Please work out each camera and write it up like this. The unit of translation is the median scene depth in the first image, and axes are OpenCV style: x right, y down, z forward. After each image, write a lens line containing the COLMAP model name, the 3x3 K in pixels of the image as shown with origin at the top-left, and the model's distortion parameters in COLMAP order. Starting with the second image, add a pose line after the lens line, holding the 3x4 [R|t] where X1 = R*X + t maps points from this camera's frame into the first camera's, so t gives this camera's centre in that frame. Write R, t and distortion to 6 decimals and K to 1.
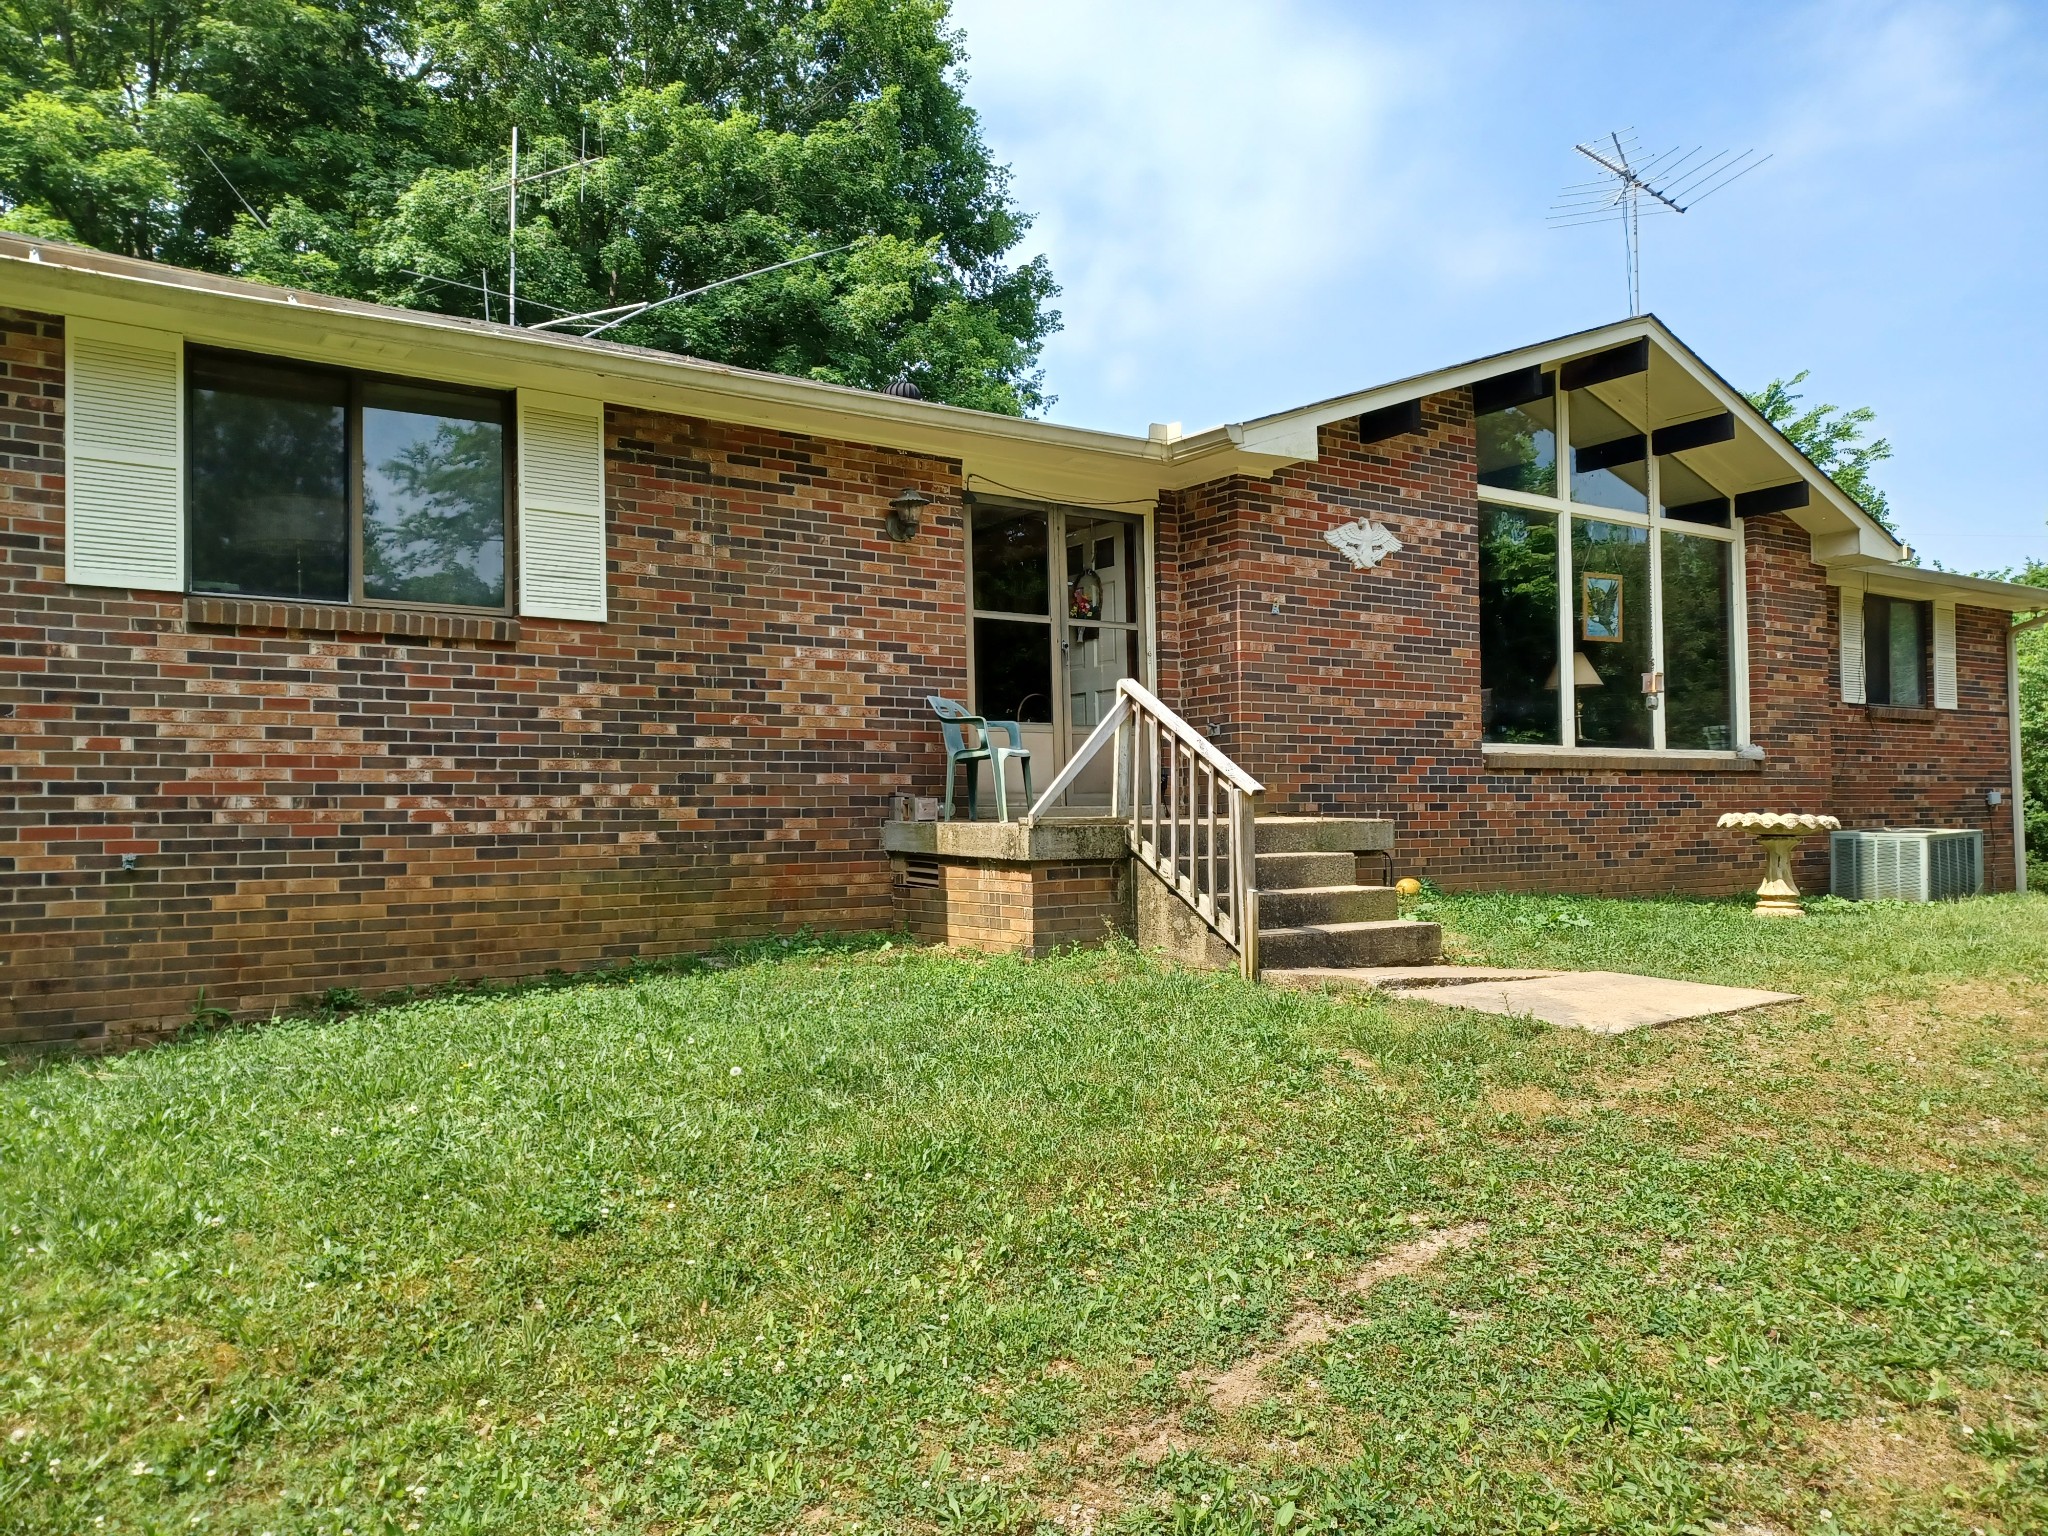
lens RADIAL K [[1493.5, 0, 1027.3], [0, 1493.5, 764.2], [0, 0, 1]] dist [0.054490, -0.024438]
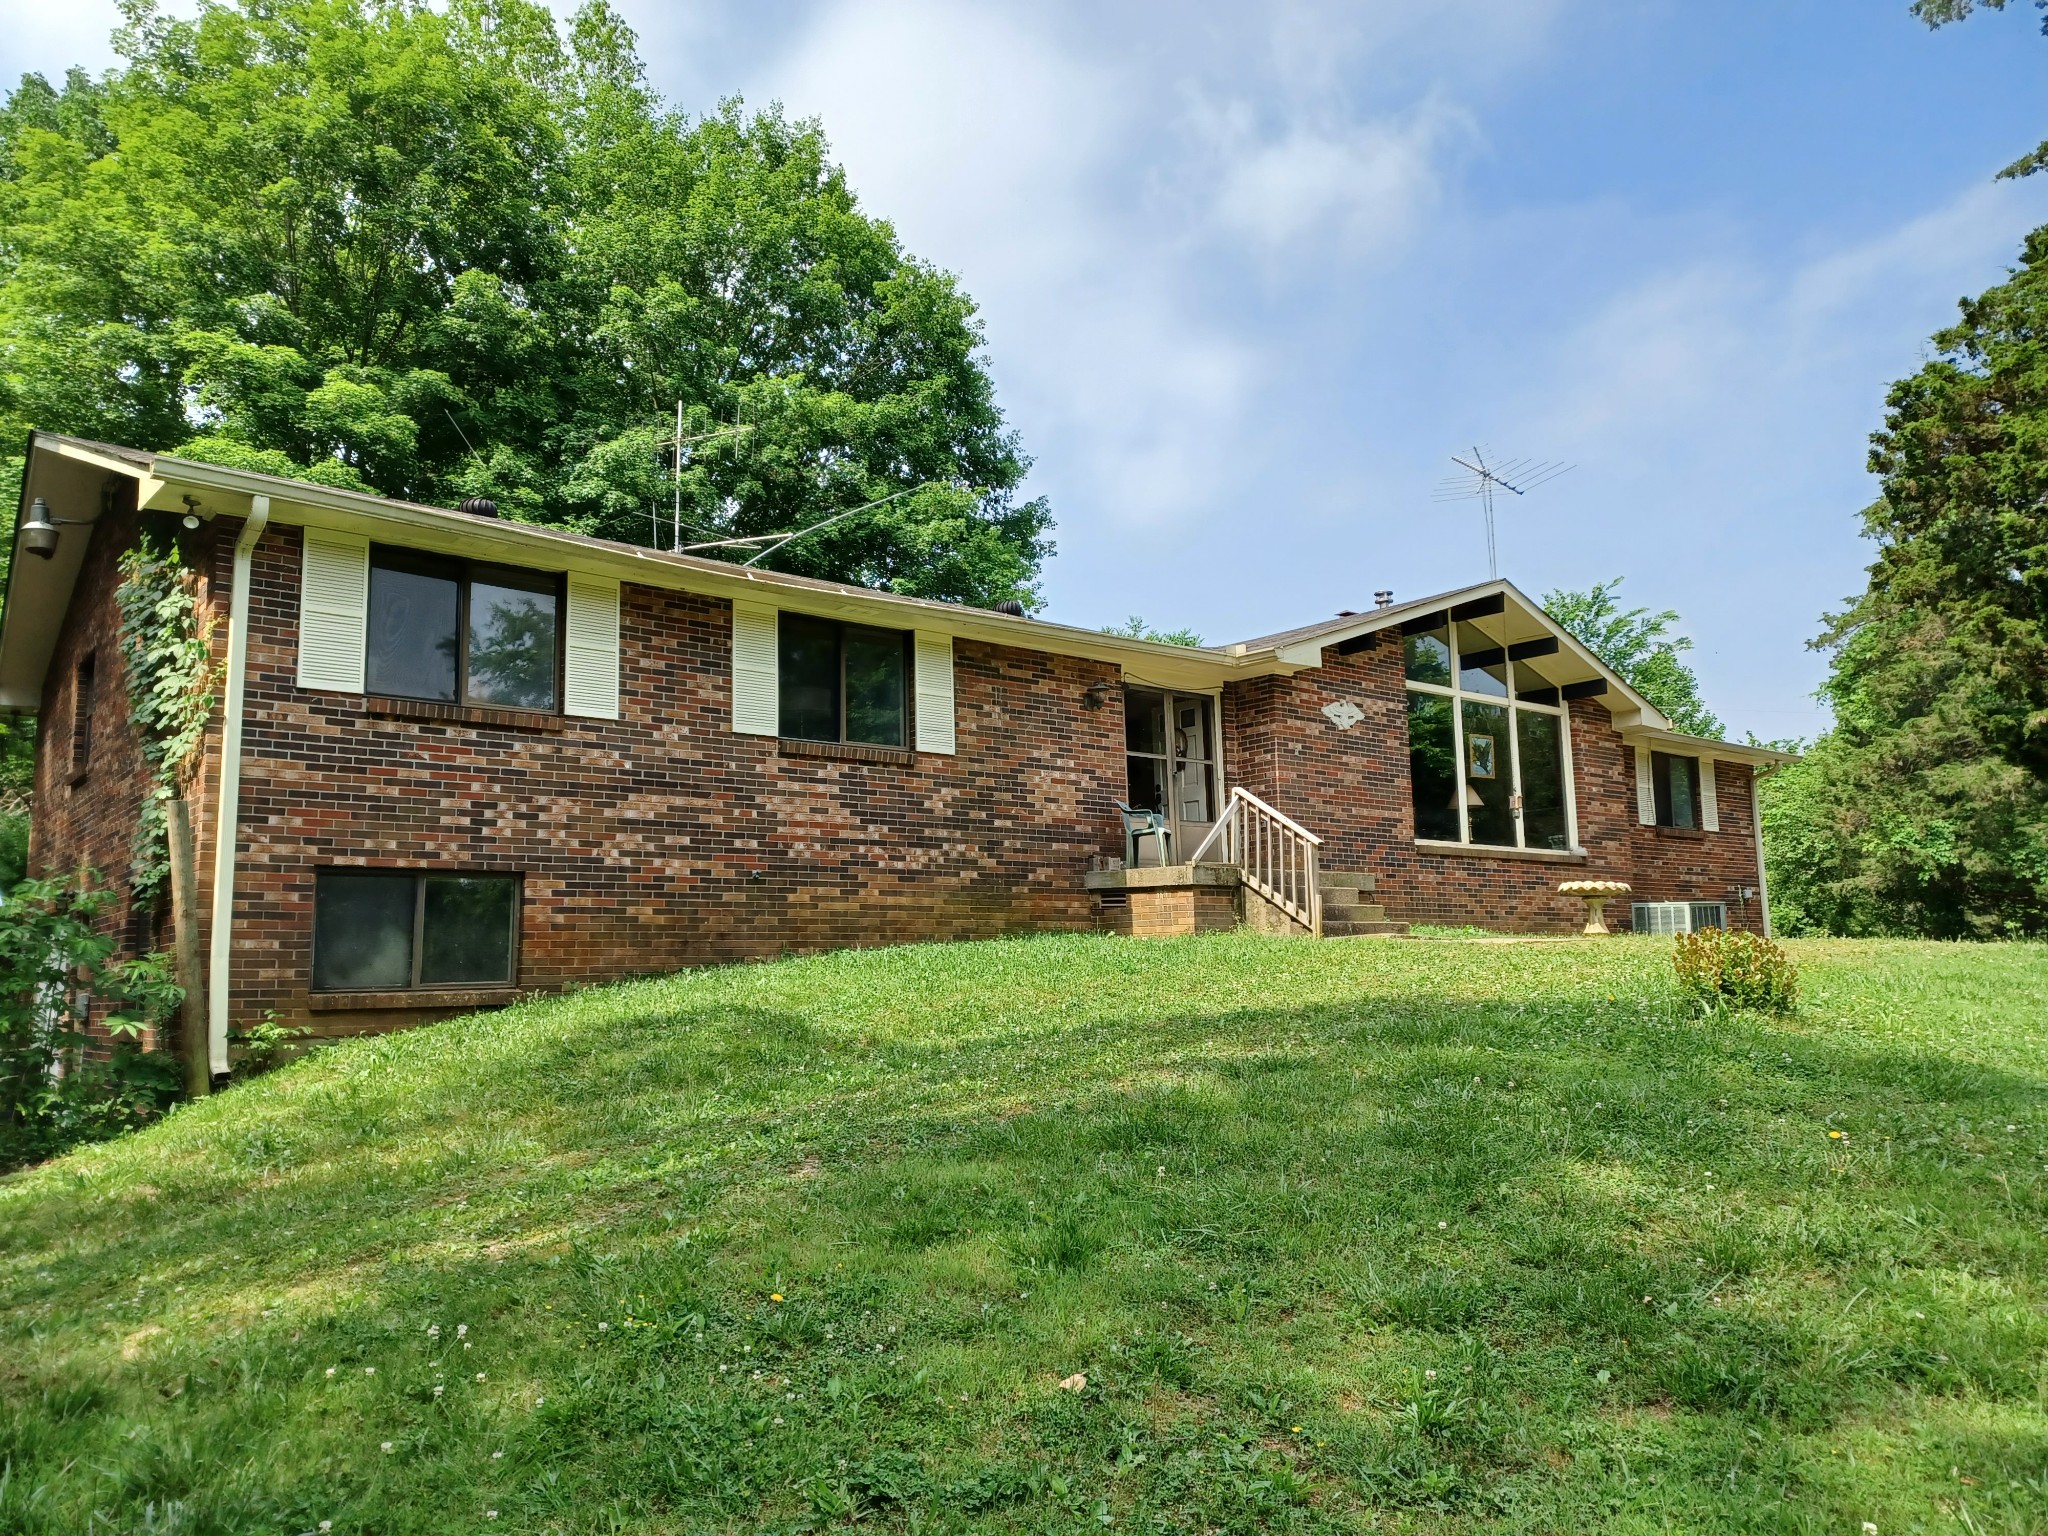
lens RADIAL K [[1493.5, 0, 1024.2], [0, 1493.5, 751.2], [0, 0, 1]] dist [0.054490, -0.024438]
pose [[0.996820, 0.007008, 0.079382, -0.268208], [0.002278, 0.993213, -0.116286, 0.087850], [-0.079658, 0.116097, 0.990038, -0.628425]]
